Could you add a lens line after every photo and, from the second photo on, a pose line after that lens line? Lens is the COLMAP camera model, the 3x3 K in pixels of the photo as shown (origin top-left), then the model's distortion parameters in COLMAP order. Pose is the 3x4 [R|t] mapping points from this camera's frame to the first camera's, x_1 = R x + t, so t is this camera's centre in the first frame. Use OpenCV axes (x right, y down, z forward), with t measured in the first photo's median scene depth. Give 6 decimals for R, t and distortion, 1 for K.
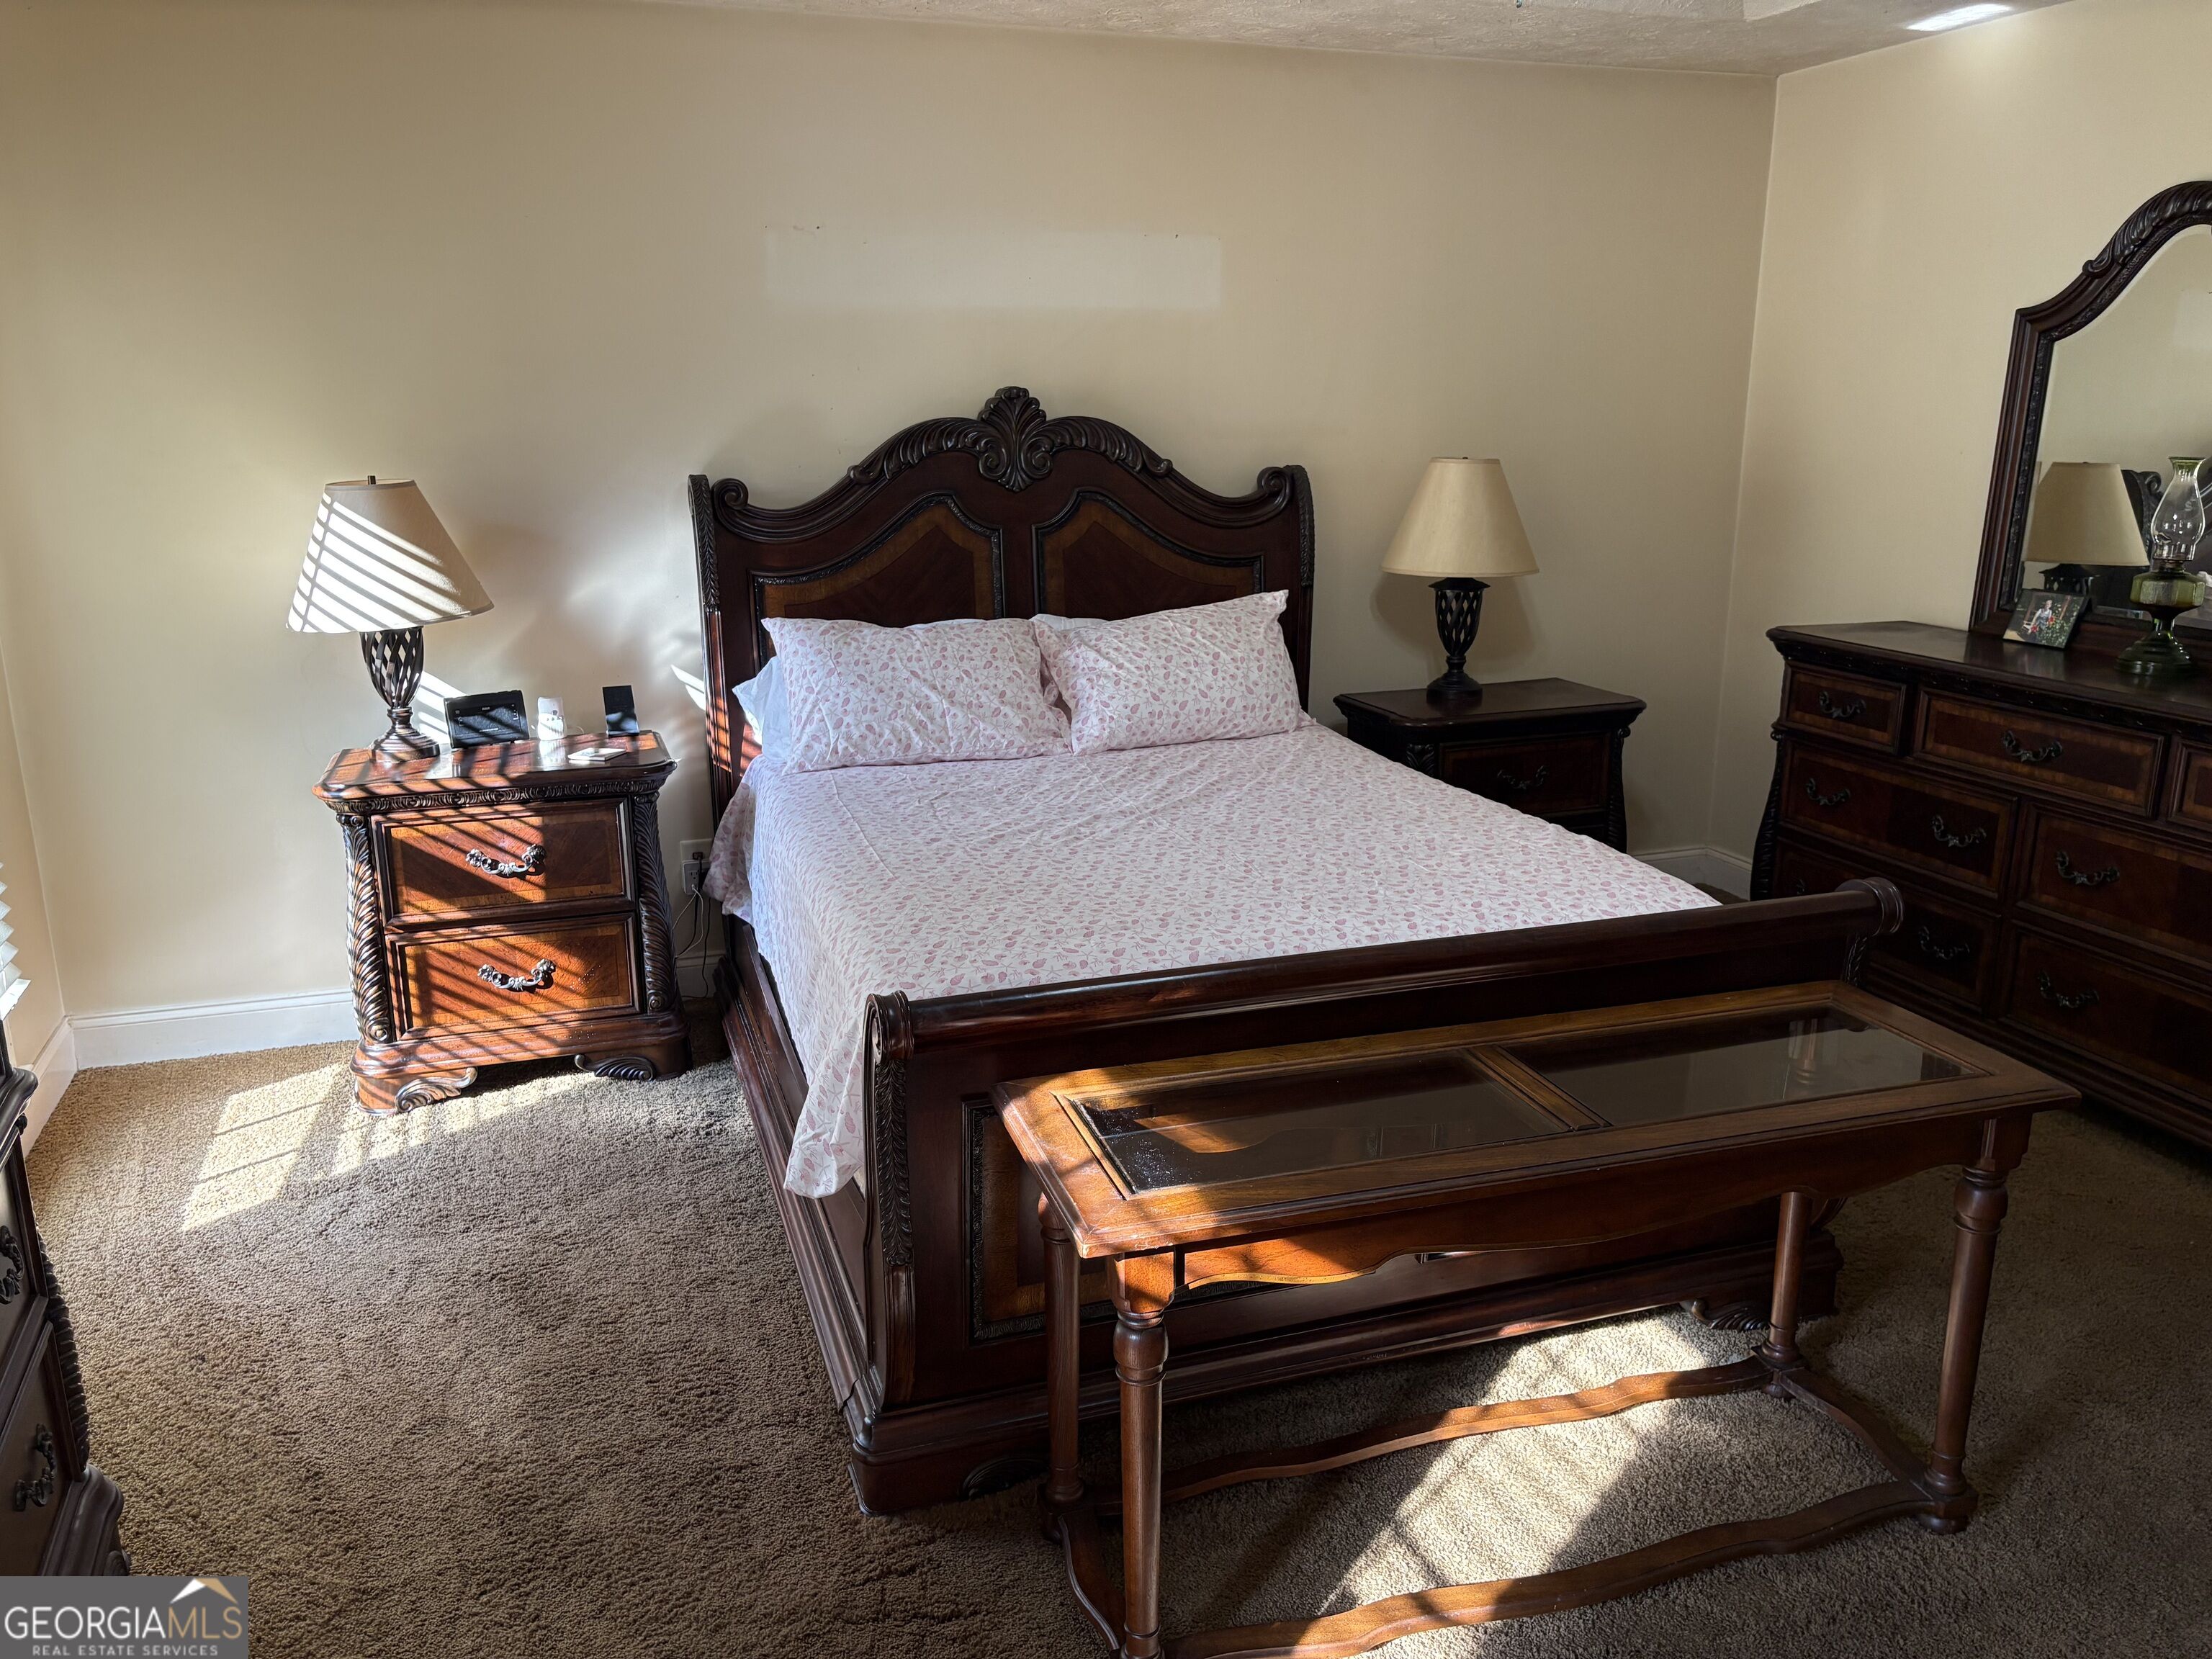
lens RADIAL K [[1689.1, 0, 1119.9], [0, 1689.1, 825.8], [0, 0, 1]] dist [0.024899, -0.036765]
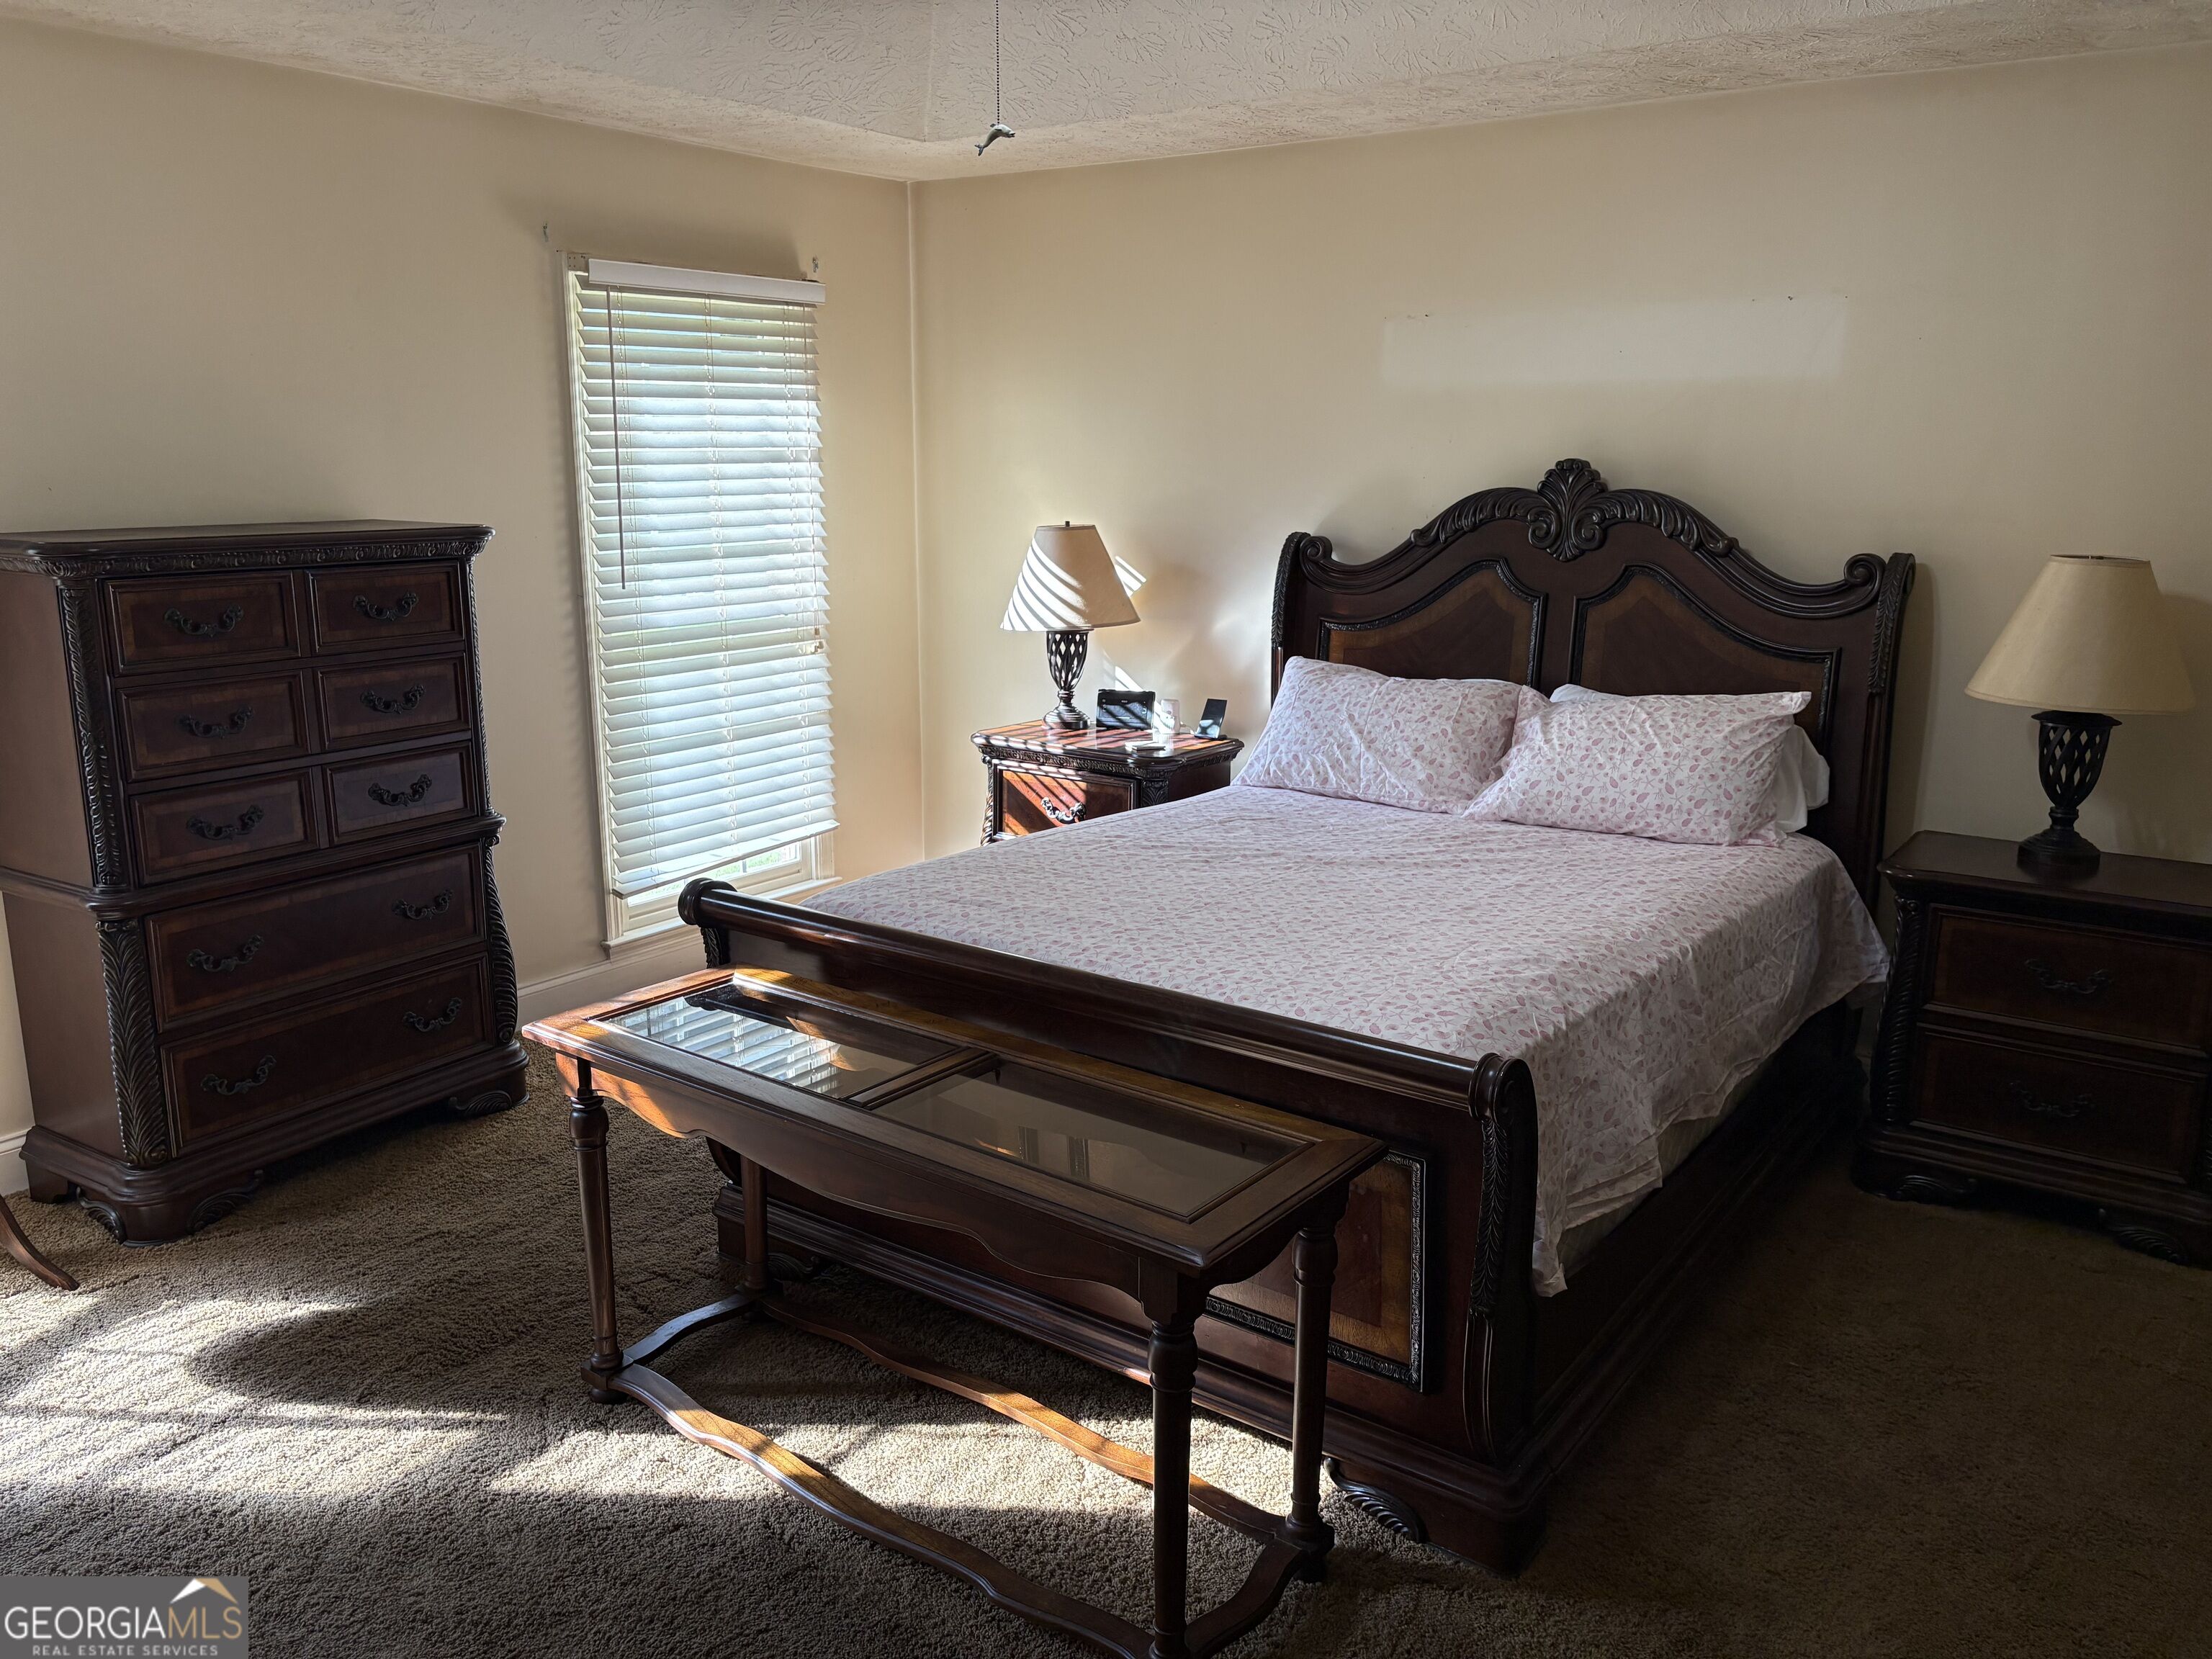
lens RADIAL K [[1689.1, 0, 1119.2], [0, 1689.1, 831.8], [0, 0, 1]] dist [0.024899, -0.036765]
pose [[0.560749, 0.184938, -0.807068, 0.688850], [-0.207285, 0.975052, 0.079411, -0.072411], [0.801619, 0.122763, 0.585094, 0.240526]]
